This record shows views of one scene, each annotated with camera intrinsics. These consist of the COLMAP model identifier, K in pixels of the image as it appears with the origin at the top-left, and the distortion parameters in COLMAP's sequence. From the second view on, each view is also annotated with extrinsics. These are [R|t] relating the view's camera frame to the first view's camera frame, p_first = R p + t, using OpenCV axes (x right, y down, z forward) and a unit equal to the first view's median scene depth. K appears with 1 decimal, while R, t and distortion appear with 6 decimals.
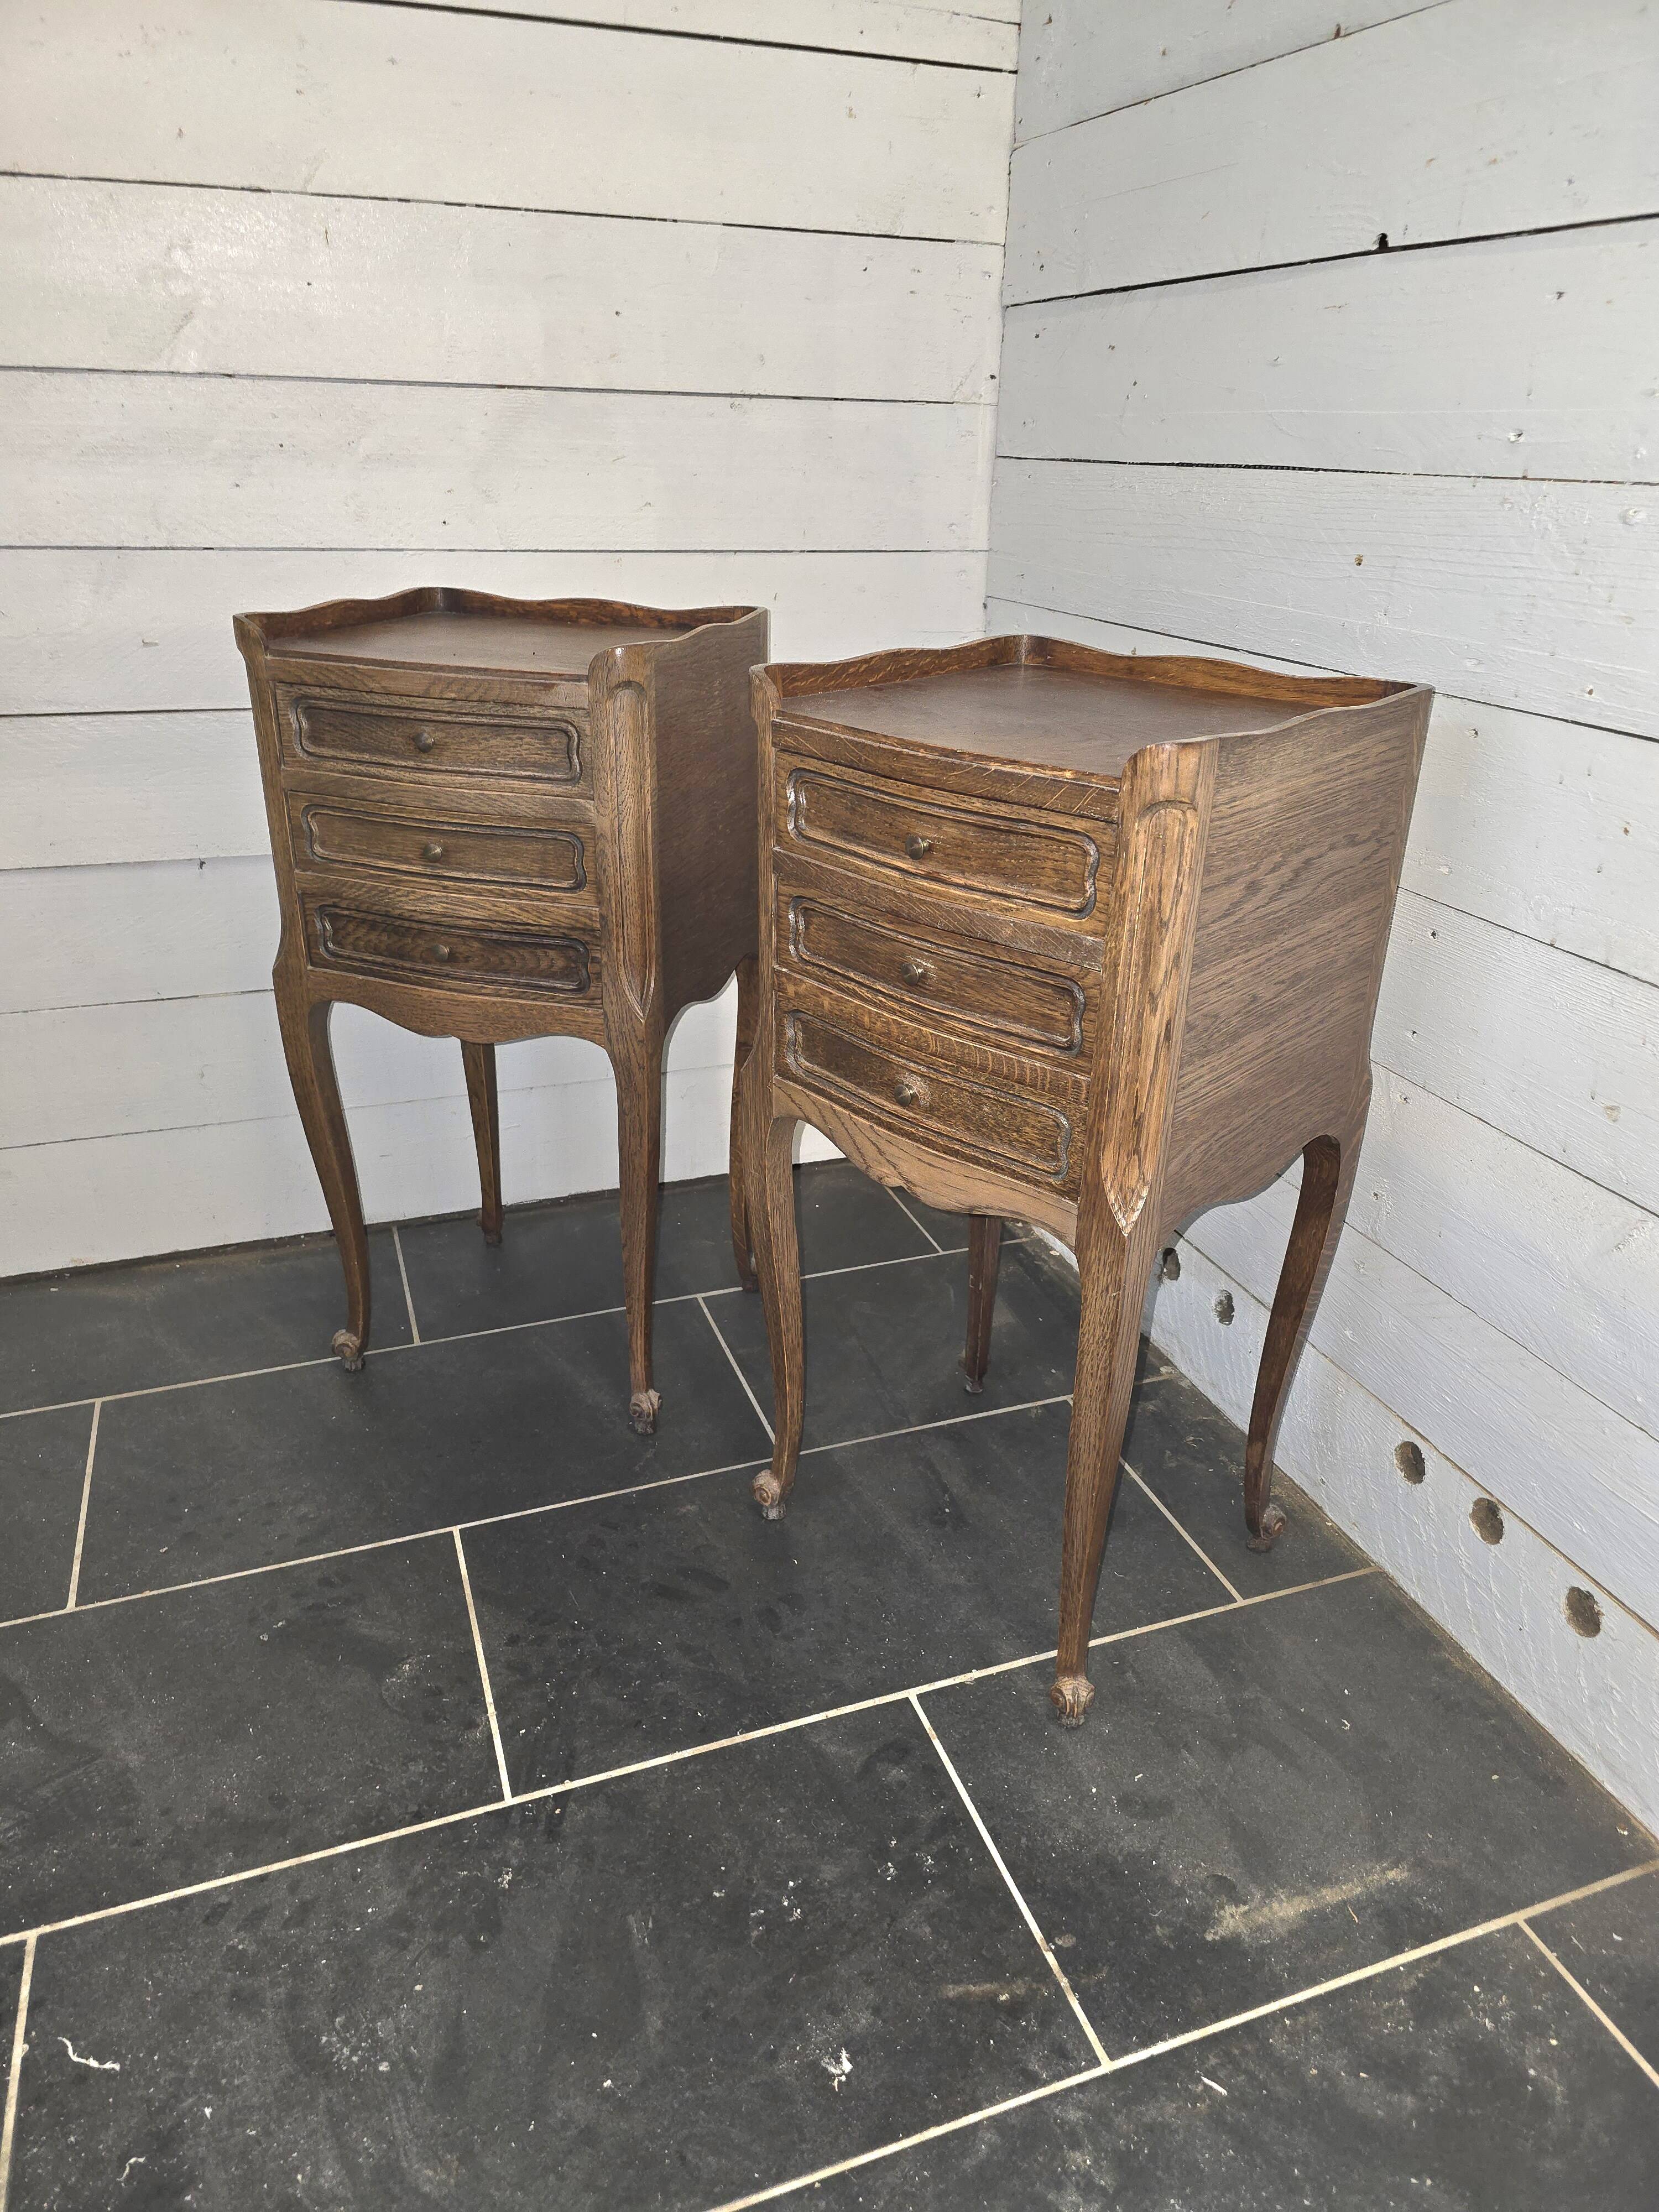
lens RADIAL K [[1501.4, 0, 822.9], [0, 1501.4, 1106.0], [0, 0, 1]] dist [0.058626, -0.059391]
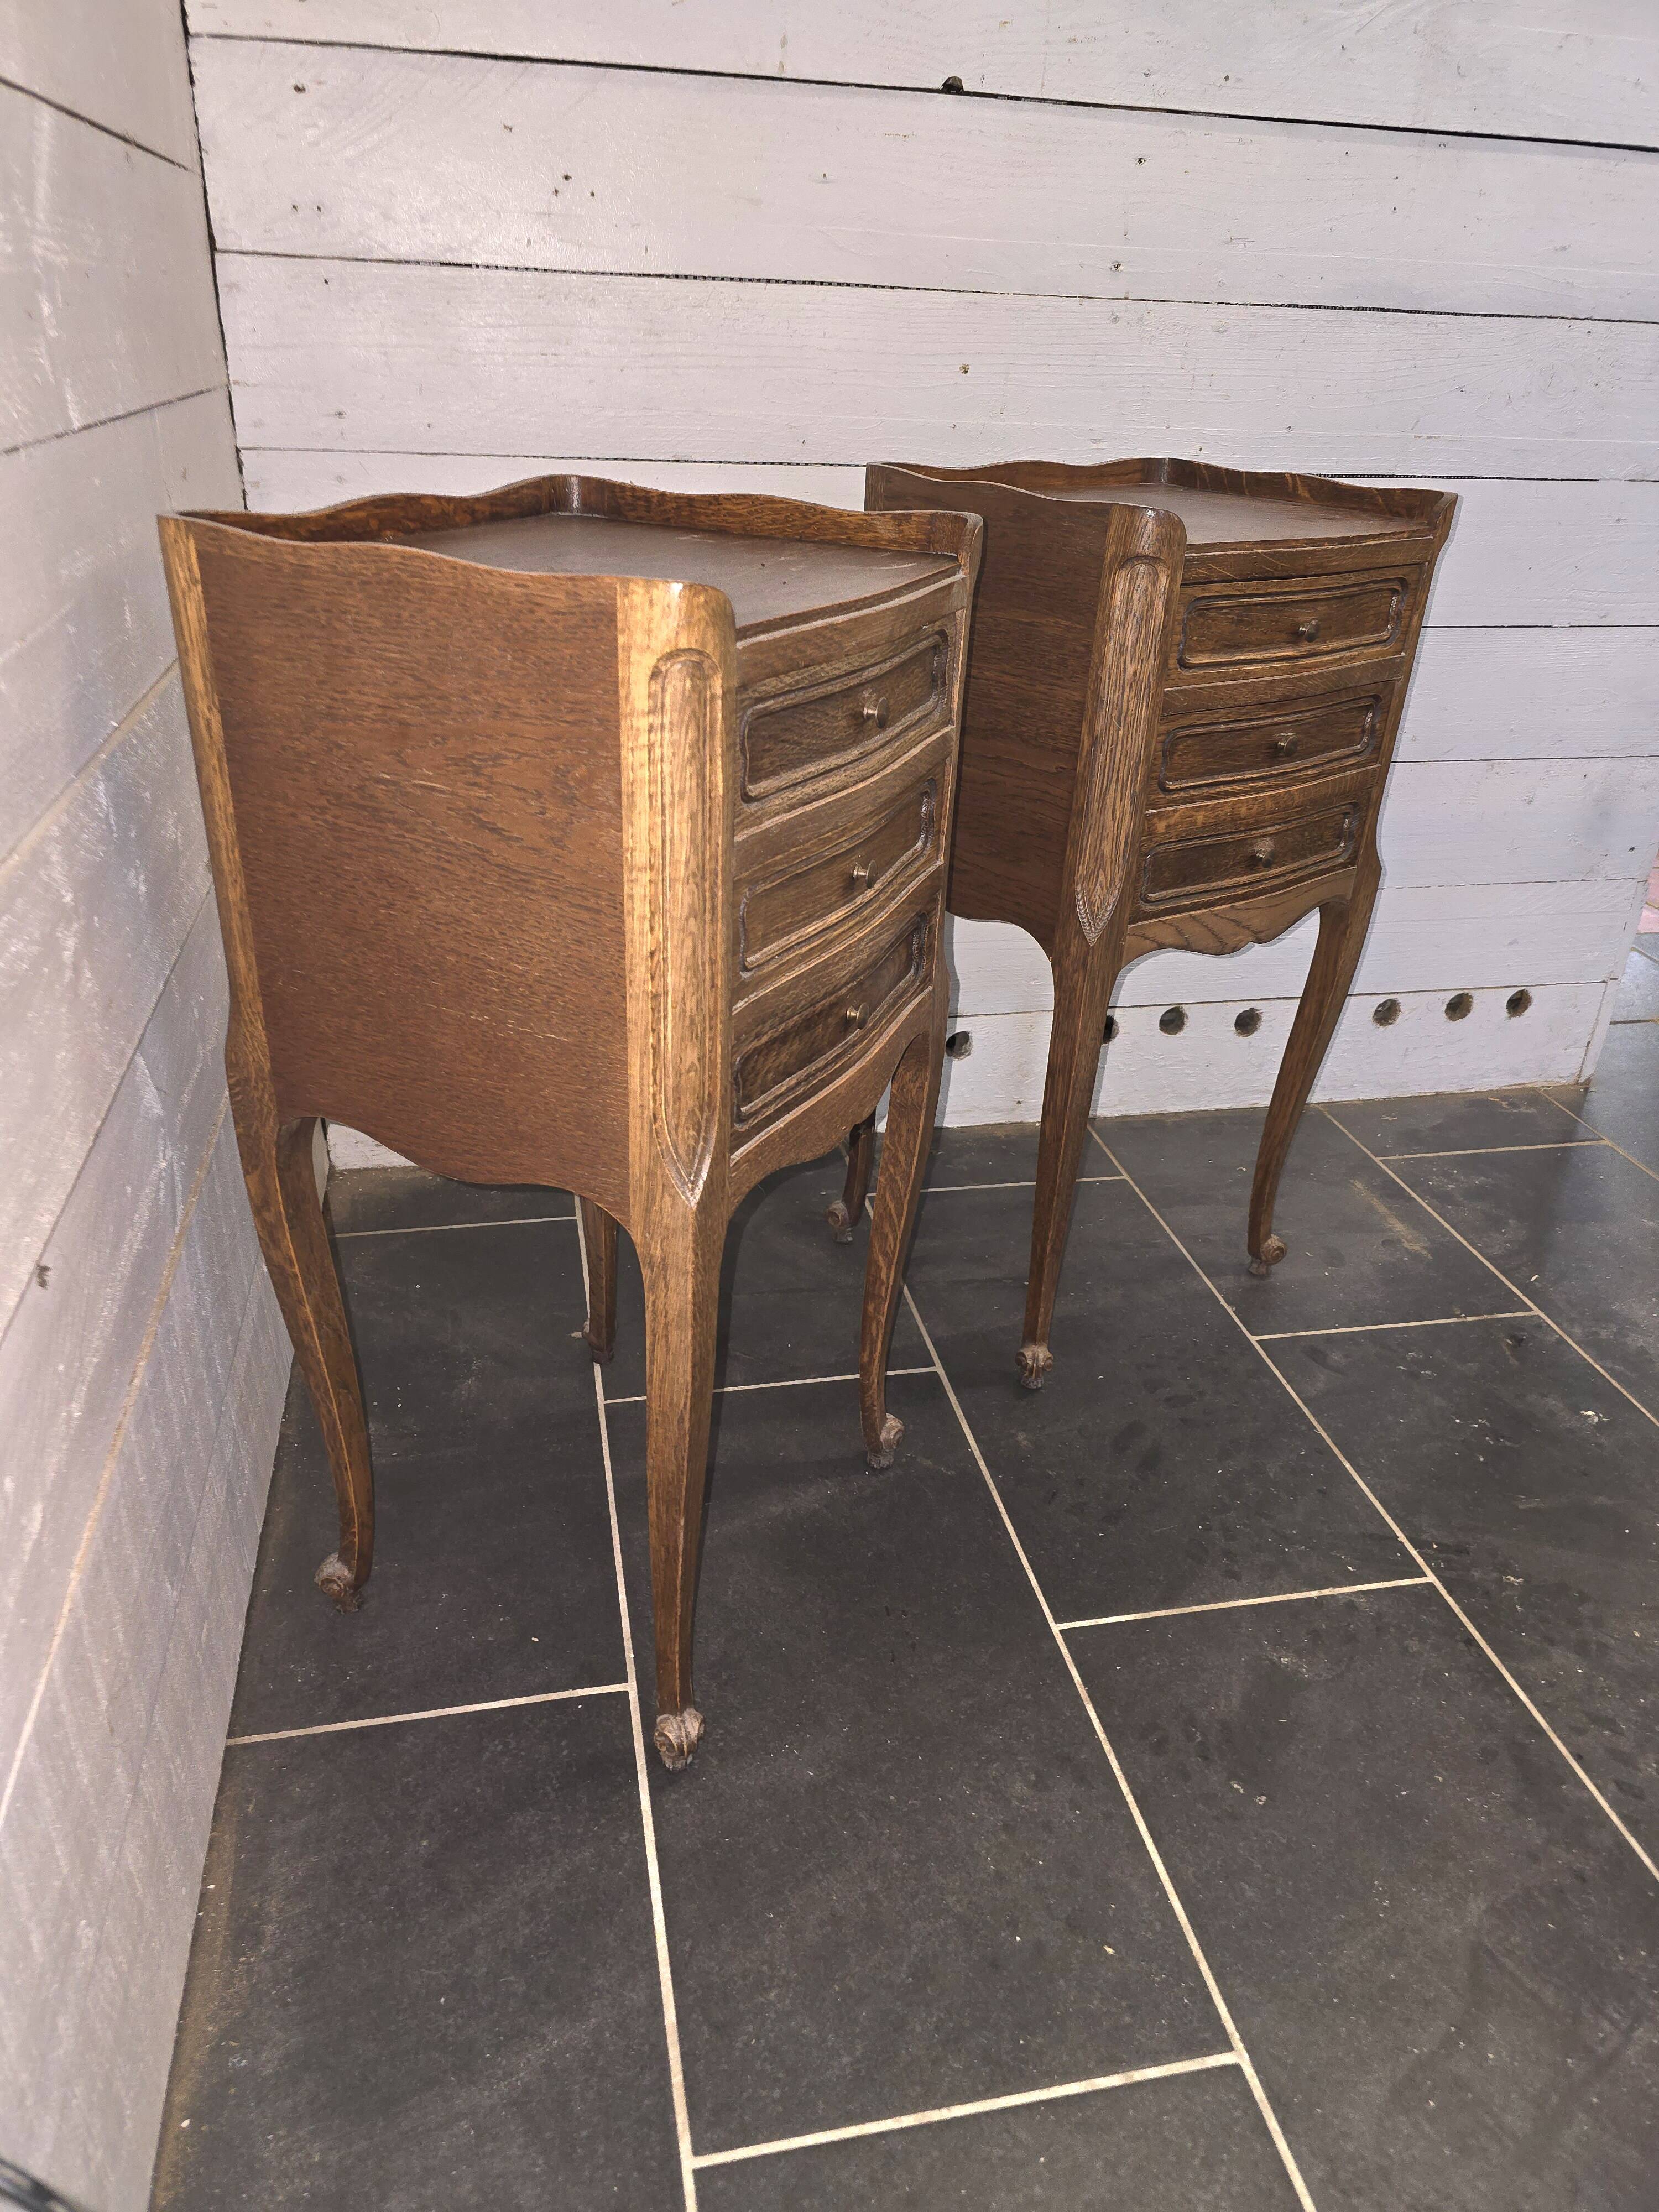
lens RADIAL K [[1501.4, 0, 829.9], [0, 1501.4, 1093.5], [0, 0, 1]] dist [0.058626, -0.059391]
pose [[0.136031, -0.462007, 0.876382, -1.030567], [0.367942, 0.844894, 0.388296, -0.404441], [-0.919845, 0.269638, 0.284923, 0.969717]]
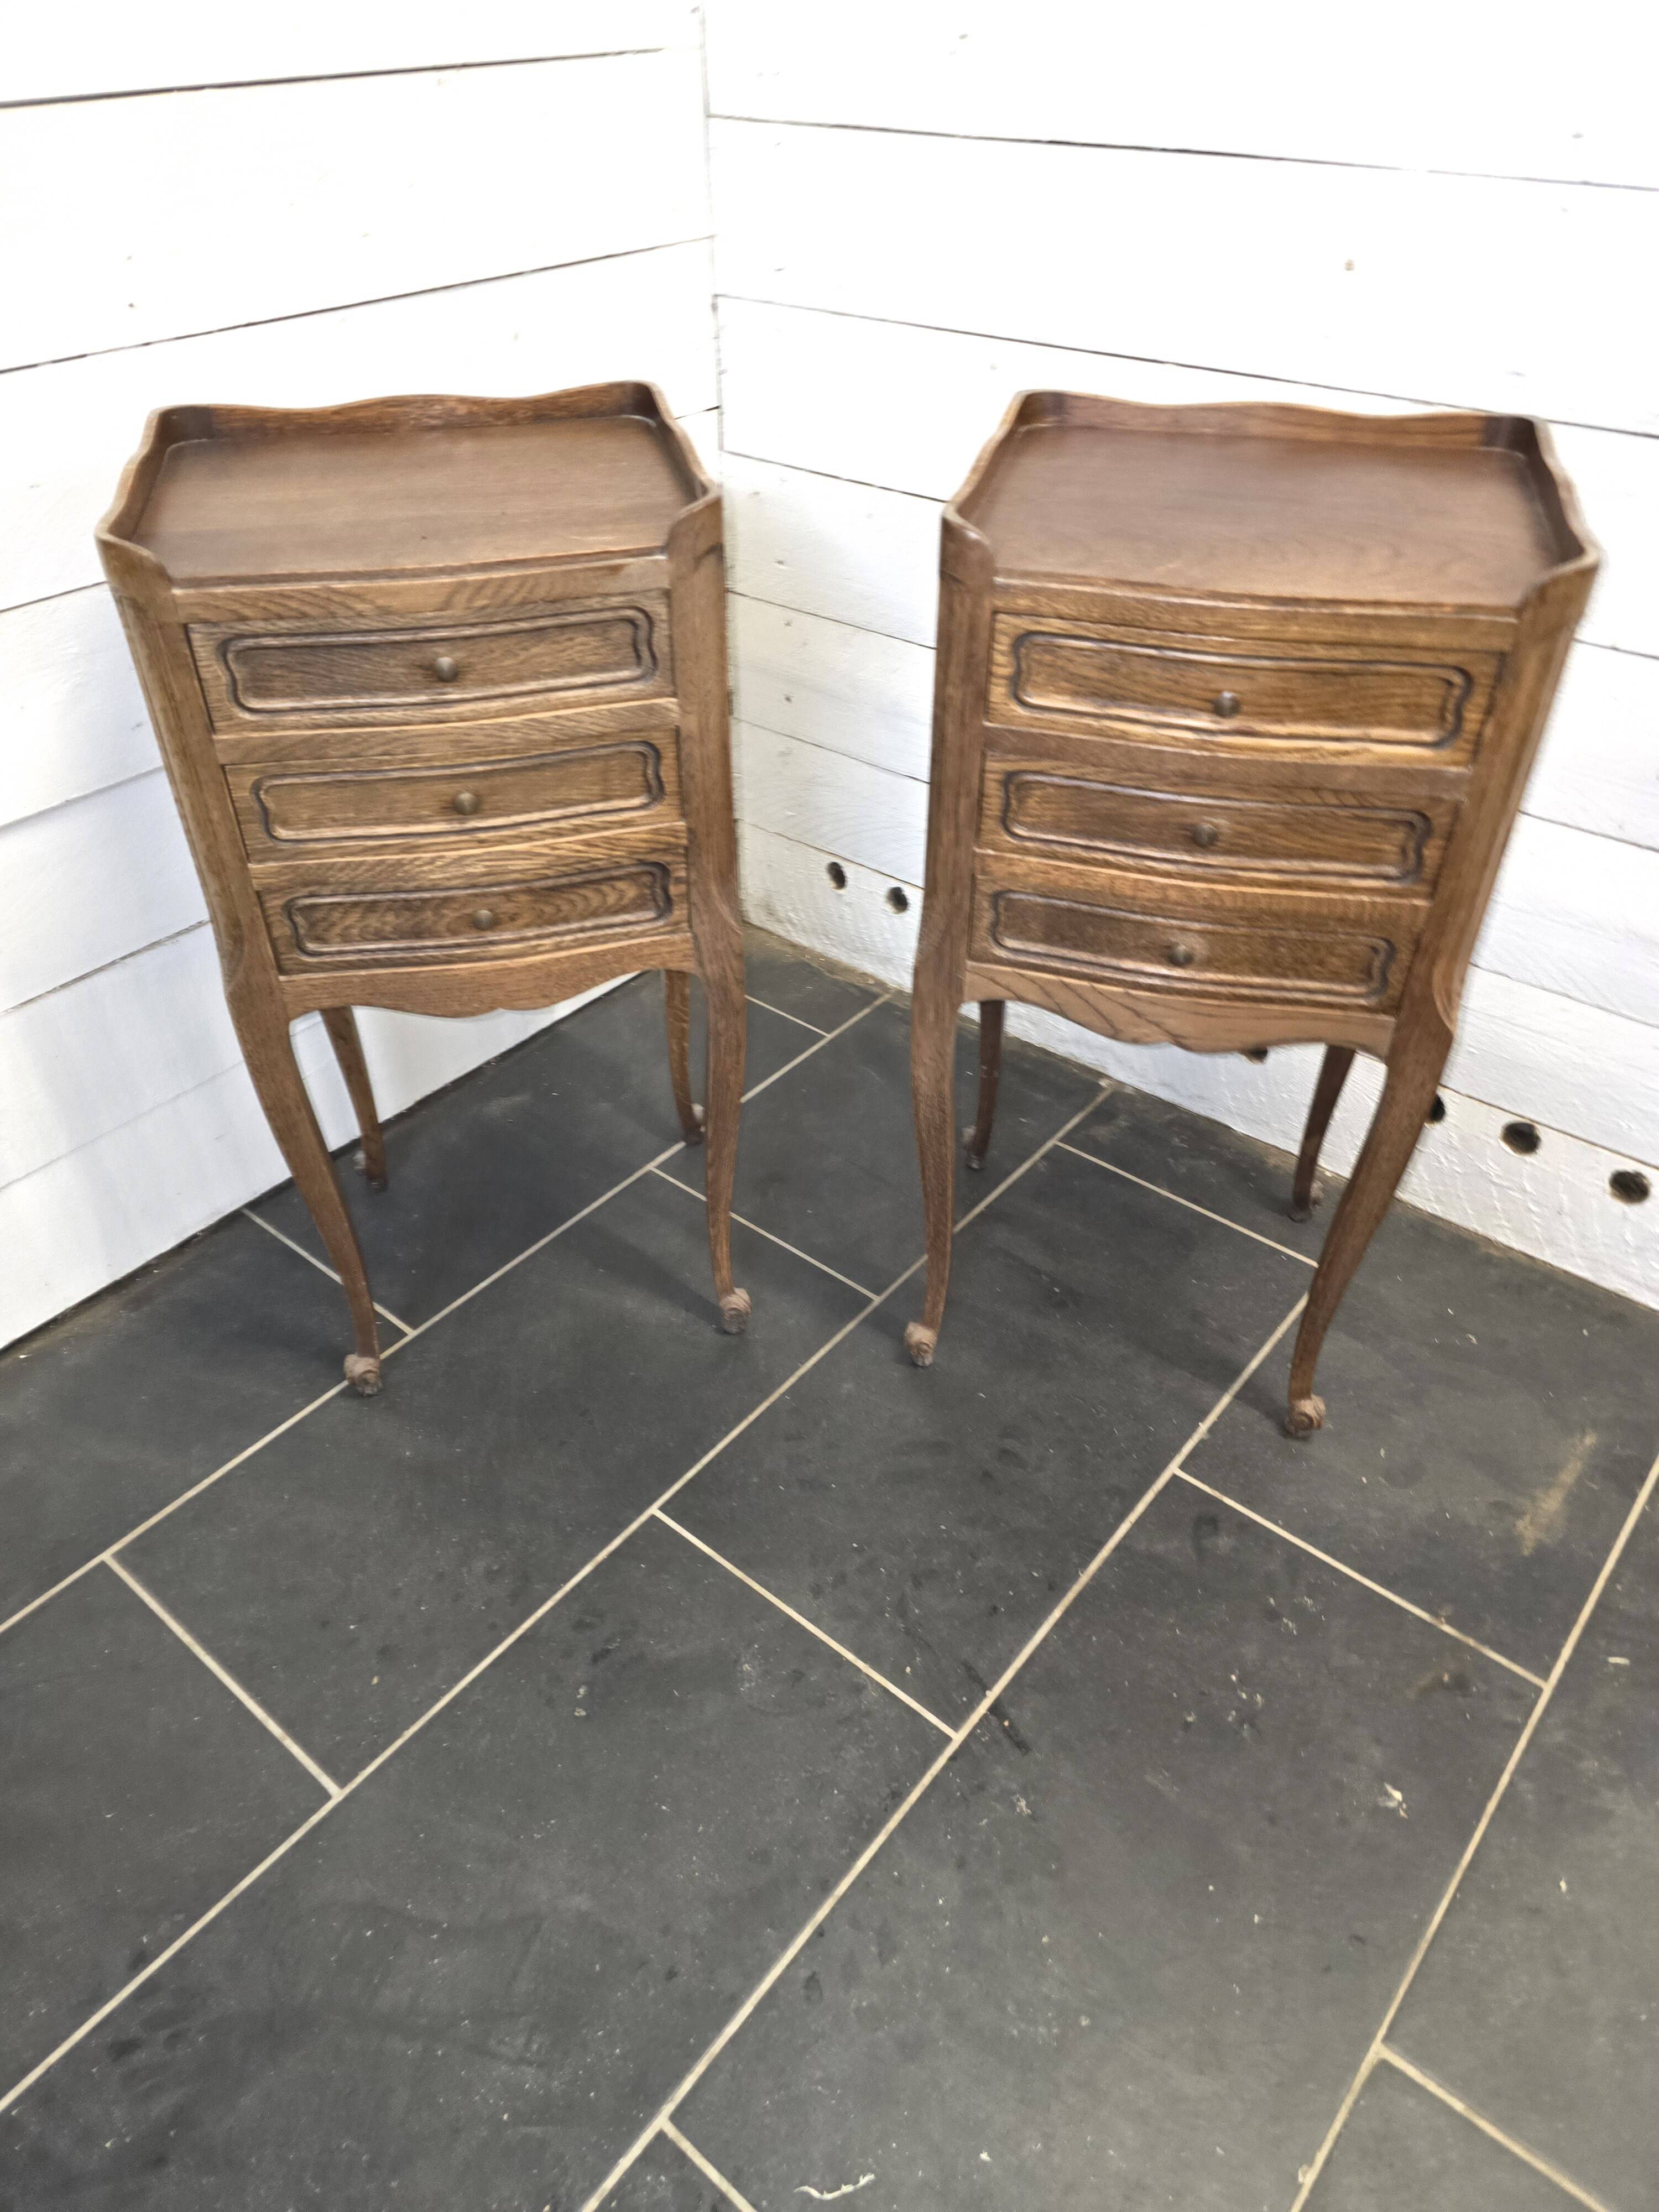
lens RADIAL K [[1496.7, 0, 805.5], [0, 1496.7, 1117.2], [0, 0, 1]] dist [0.061635, -0.060585]
pose [[0.862988, -0.335162, 0.378044, -0.522184], [0.229076, 0.926514, 0.298491, -0.240007], [-0.450306, -0.170994, 0.876348, 0.232026]]
